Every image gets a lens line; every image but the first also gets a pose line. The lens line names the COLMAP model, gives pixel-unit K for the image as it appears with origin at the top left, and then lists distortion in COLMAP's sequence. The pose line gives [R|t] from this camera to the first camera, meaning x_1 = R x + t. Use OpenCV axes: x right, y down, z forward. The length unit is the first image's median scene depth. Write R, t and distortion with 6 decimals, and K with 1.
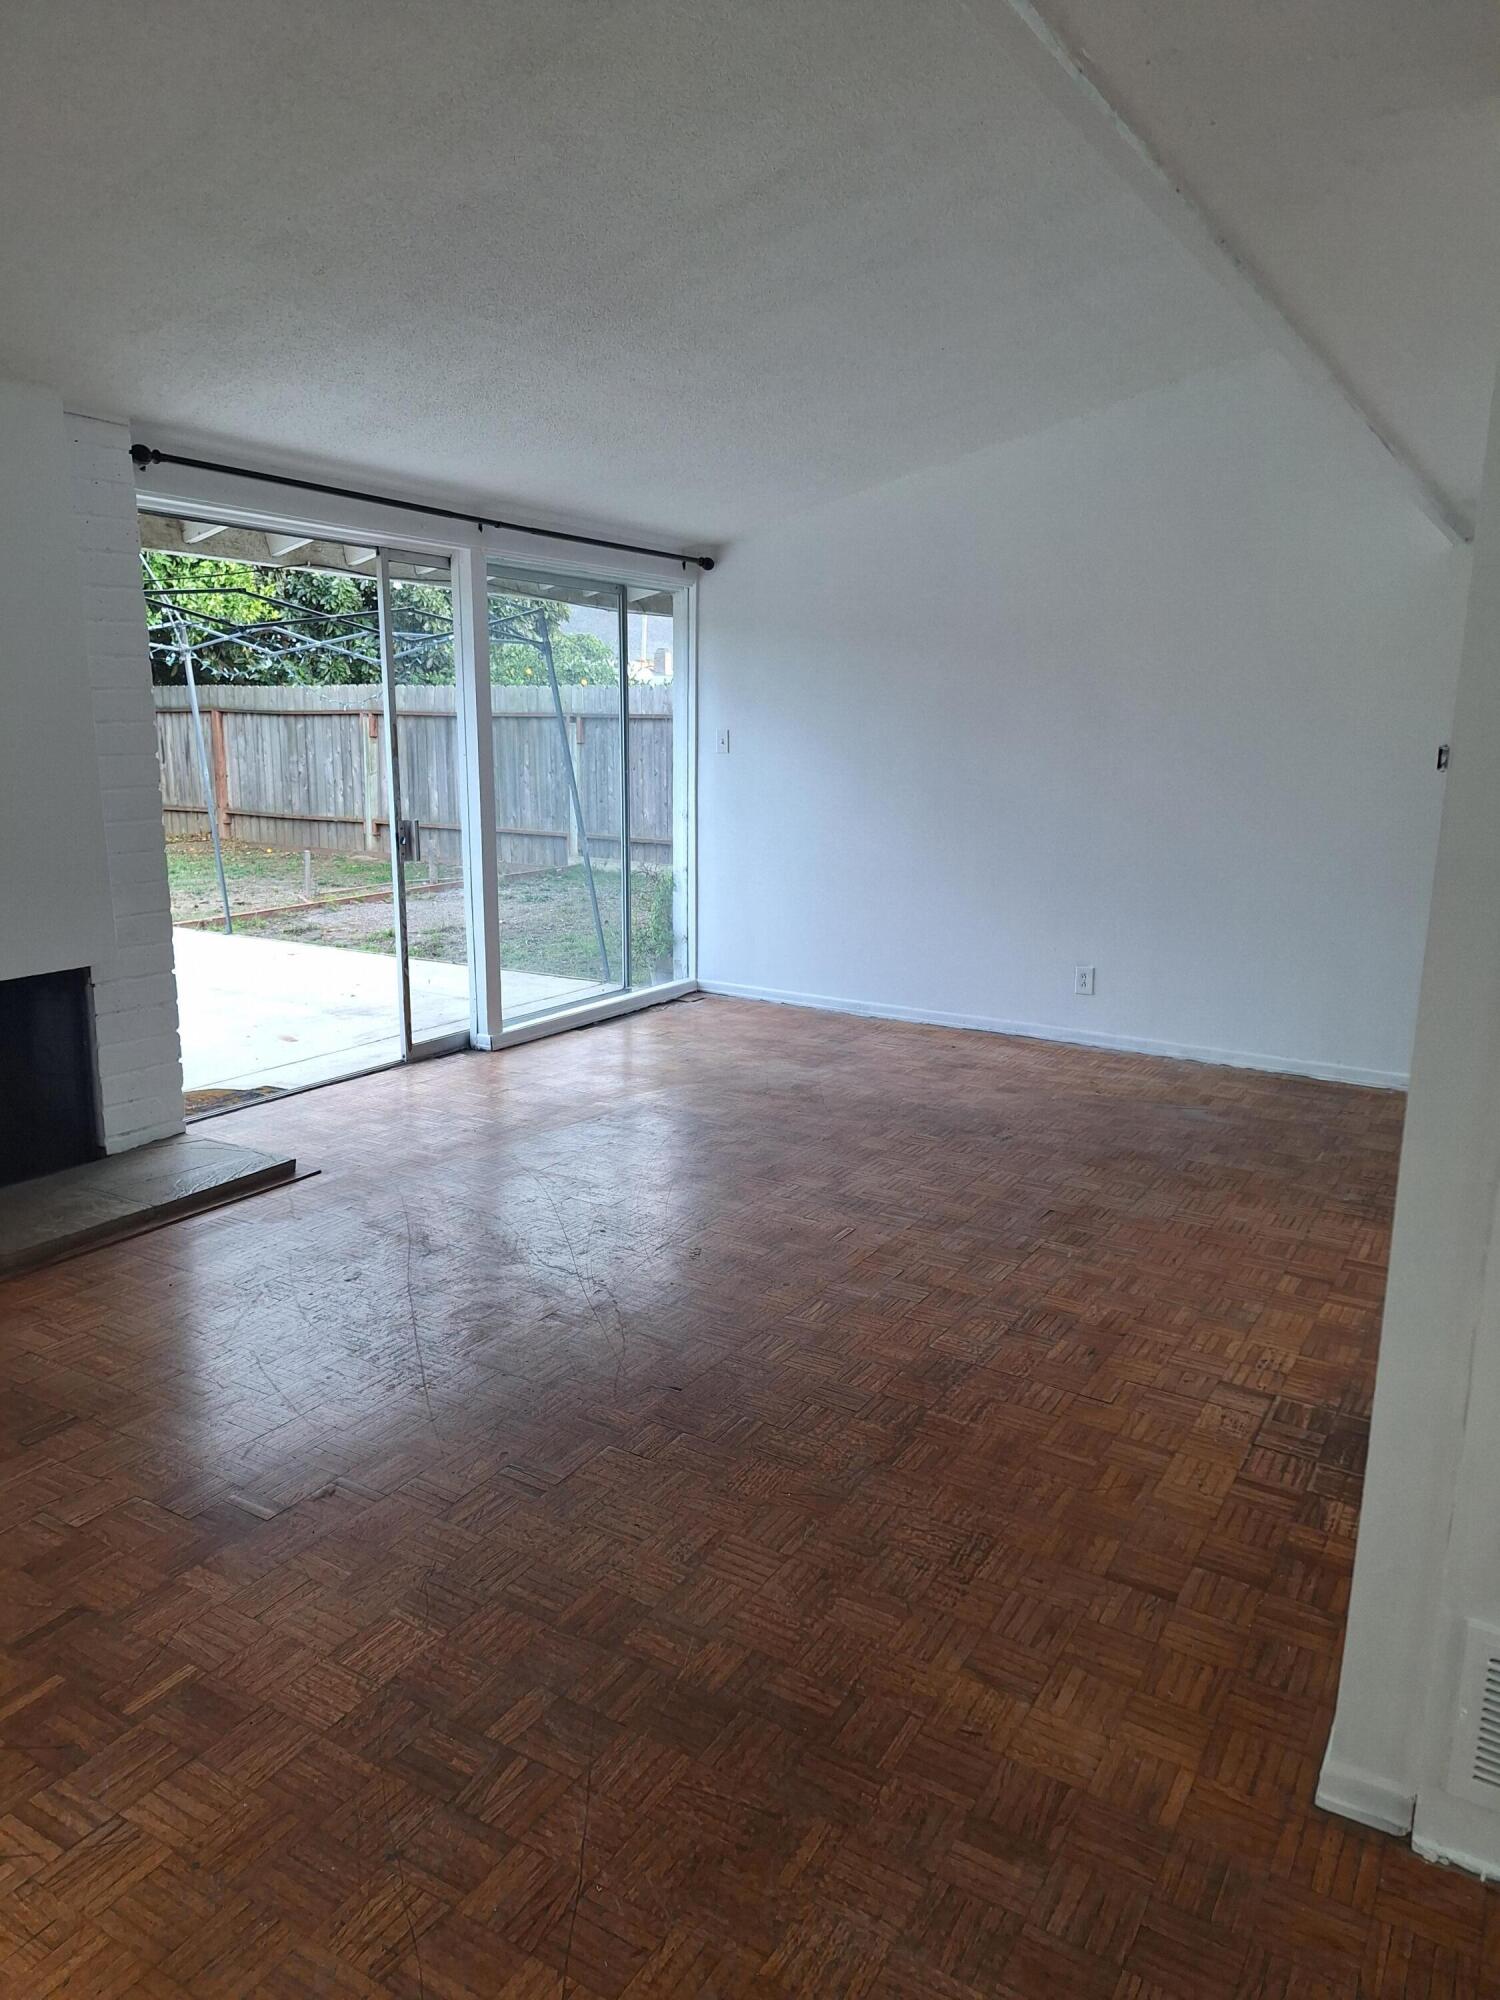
lens RADIAL K [[1401.3, 0, 747.4], [0, 1401.3, 1000.6], [0, 0, 1]] dist [0.037201, -0.009827]
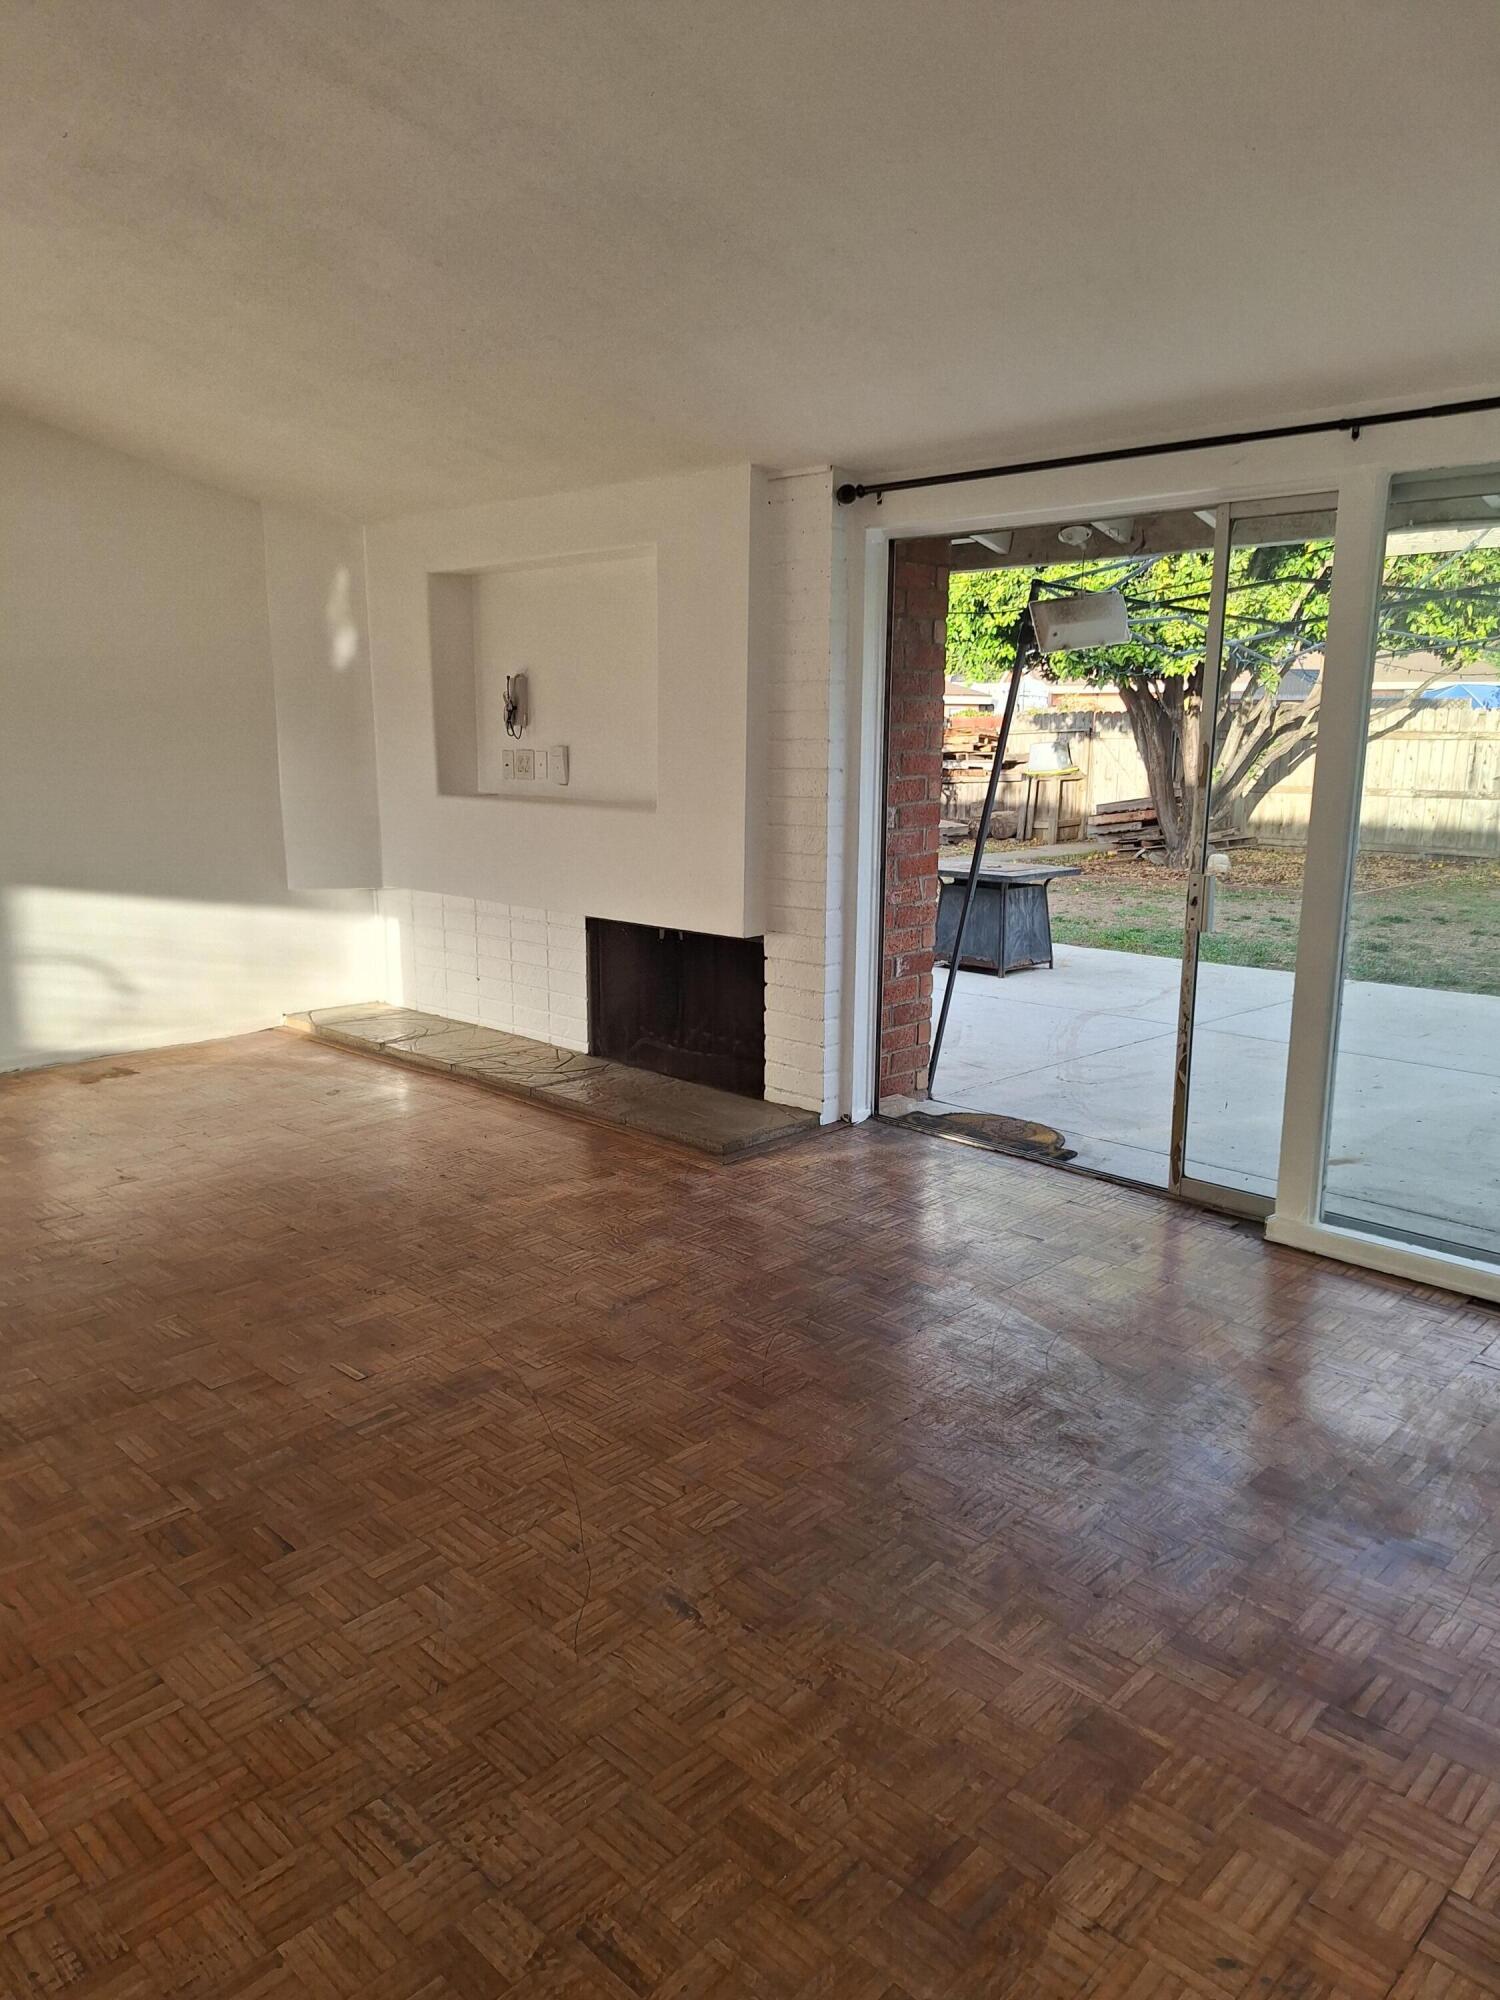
lens RADIAL K [[1401.3, 0, 745.2], [0, 1401.3, 1007.3], [0, 0, 1]] dist [0.037201, -0.009827]
pose [[-0.227213, 0.189918, -0.955147, 0.588001], [-0.198440, 0.951192, 0.236338, -0.211504], [0.953413, 0.243238, -0.178436, 1.025098]]
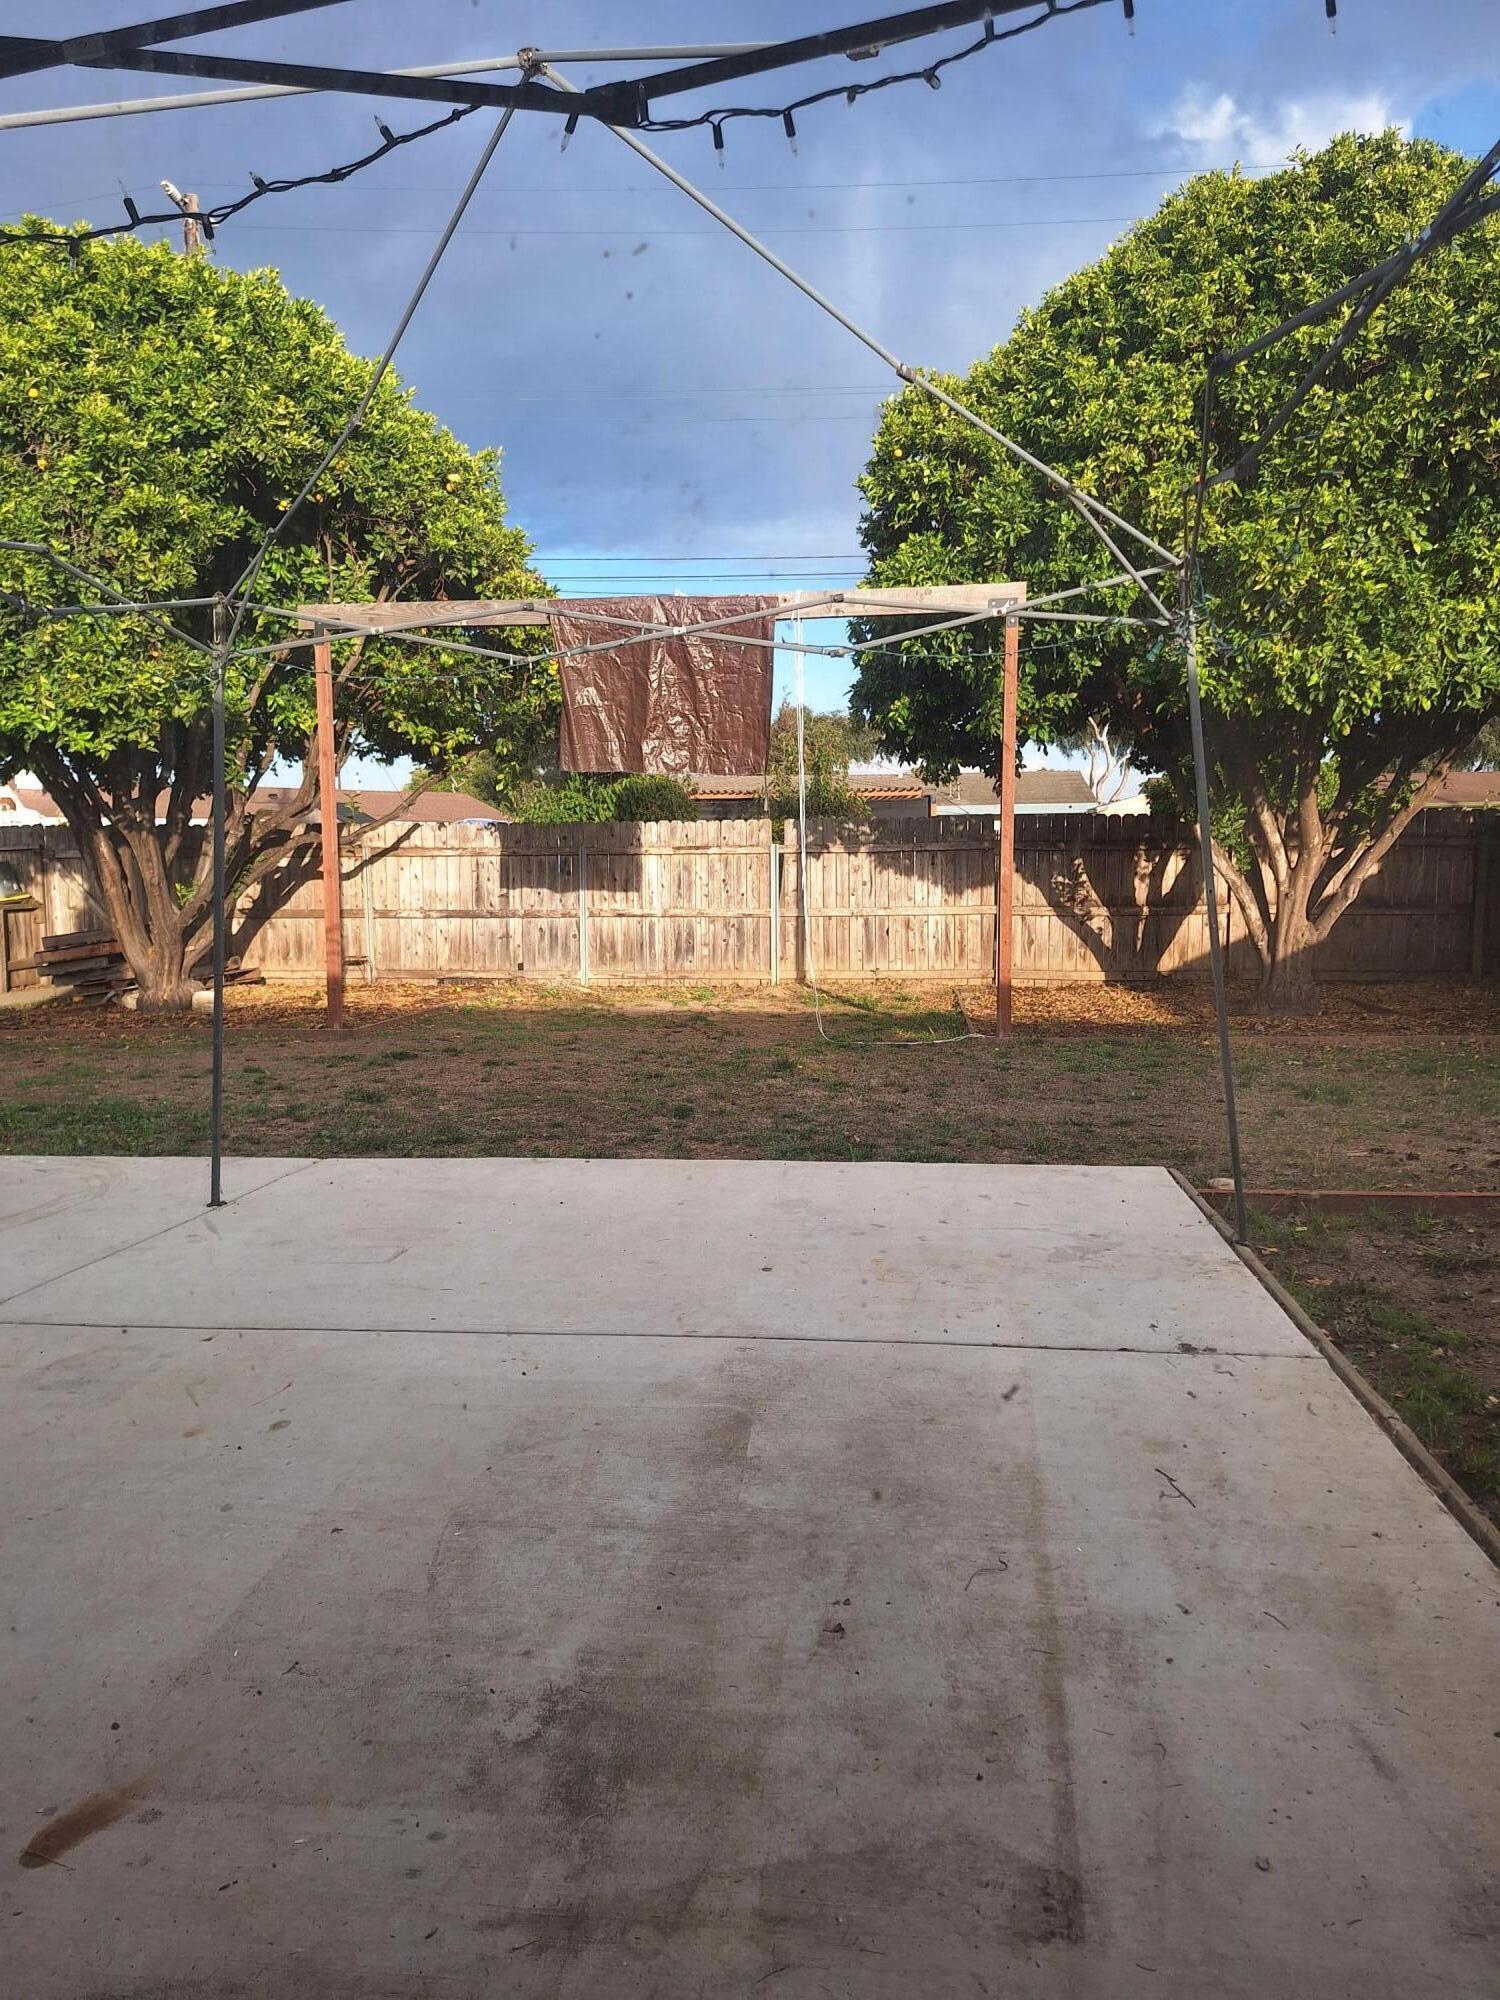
lens RADIAL K [[1401.3, 0, 748.1], [0, 1401.3, 994.1], [0, 0, 1]] dist [0.037201, -0.009827]
pose [[0.404174, 0.078759, -0.911285, 0.444251], [-0.174311, 0.984660, 0.007790, -0.206311], [0.897919, 0.155698, 0.411703, 1.074098]]
